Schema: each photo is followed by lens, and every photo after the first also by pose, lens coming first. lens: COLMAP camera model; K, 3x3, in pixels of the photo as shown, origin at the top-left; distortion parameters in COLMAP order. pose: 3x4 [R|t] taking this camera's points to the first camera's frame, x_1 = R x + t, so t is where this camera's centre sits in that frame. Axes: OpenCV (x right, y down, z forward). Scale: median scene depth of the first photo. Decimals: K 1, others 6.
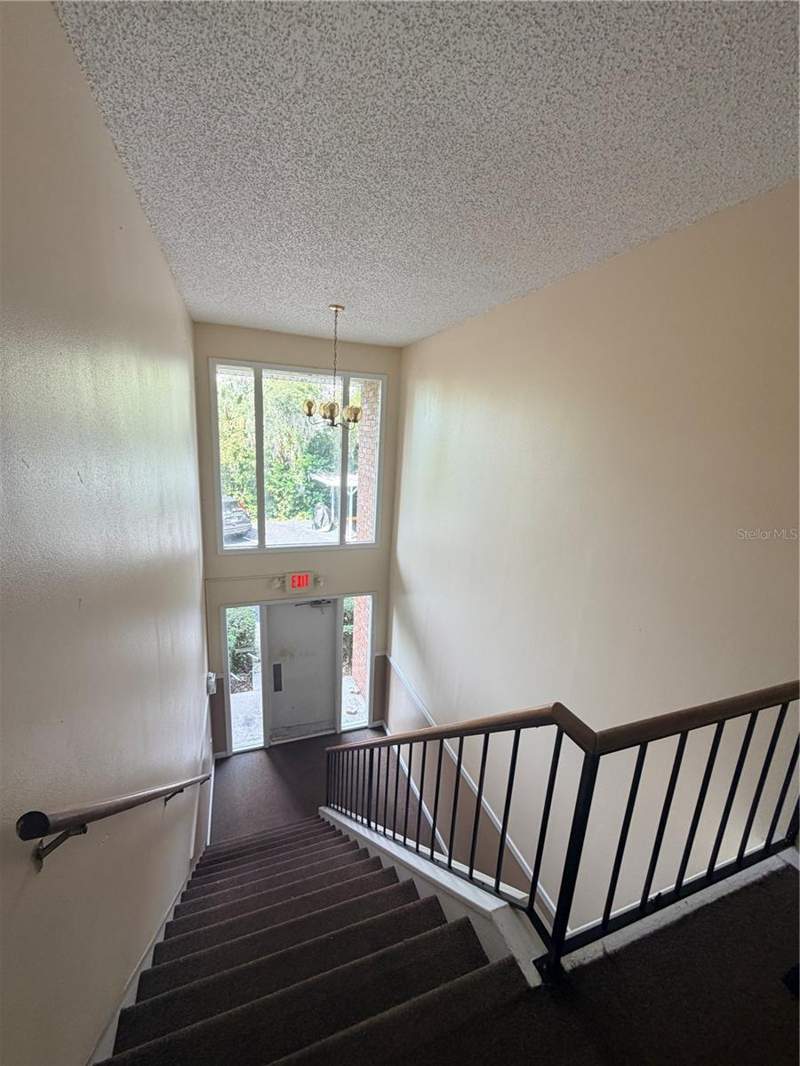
lens RADIAL K [[425.6, 0, 399.0], [0, 425.6, 530.4], [0, 0, 1]] dist [-0.000395, 0.000213]
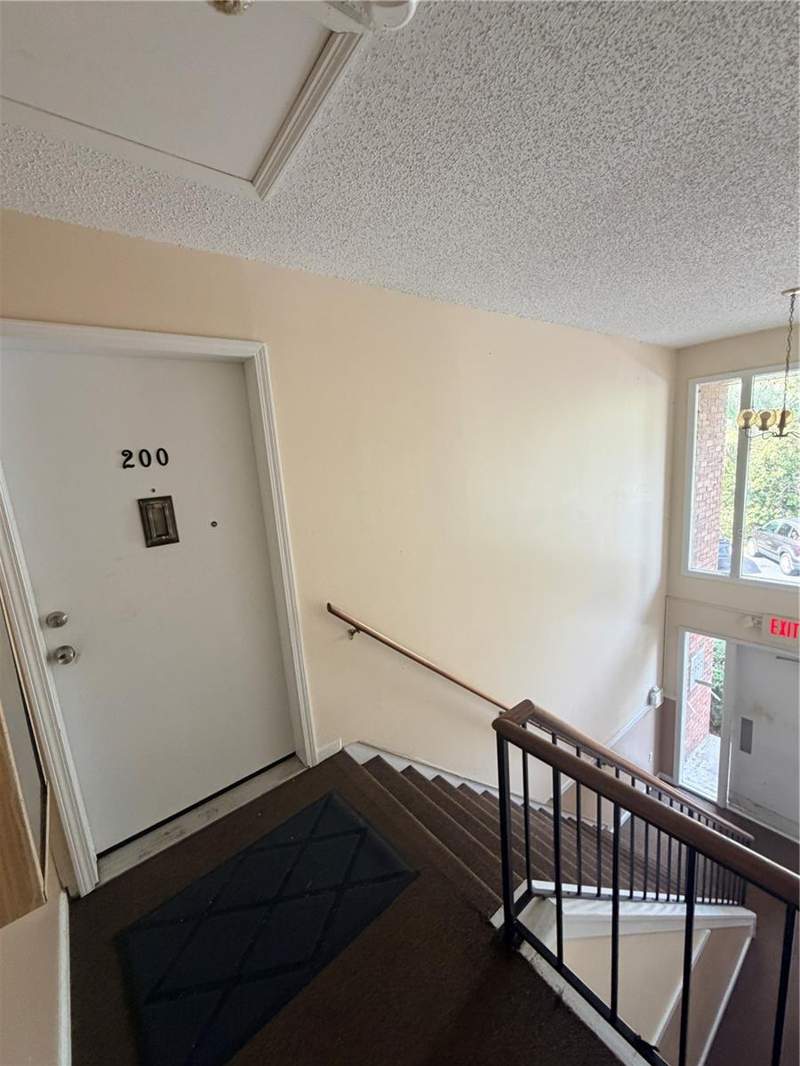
lens RADIAL K [[425.6, 0, 399.0], [0, 425.6, 530.4], [0, 0, 1]] dist [-0.000395, 0.000213]
pose [[0.299751, 0.092226, -0.949549, 0.292768], [-0.126066, 0.990417, 0.056399, -0.016192], [0.945651, 0.102800, 0.308505, 0.059415]]
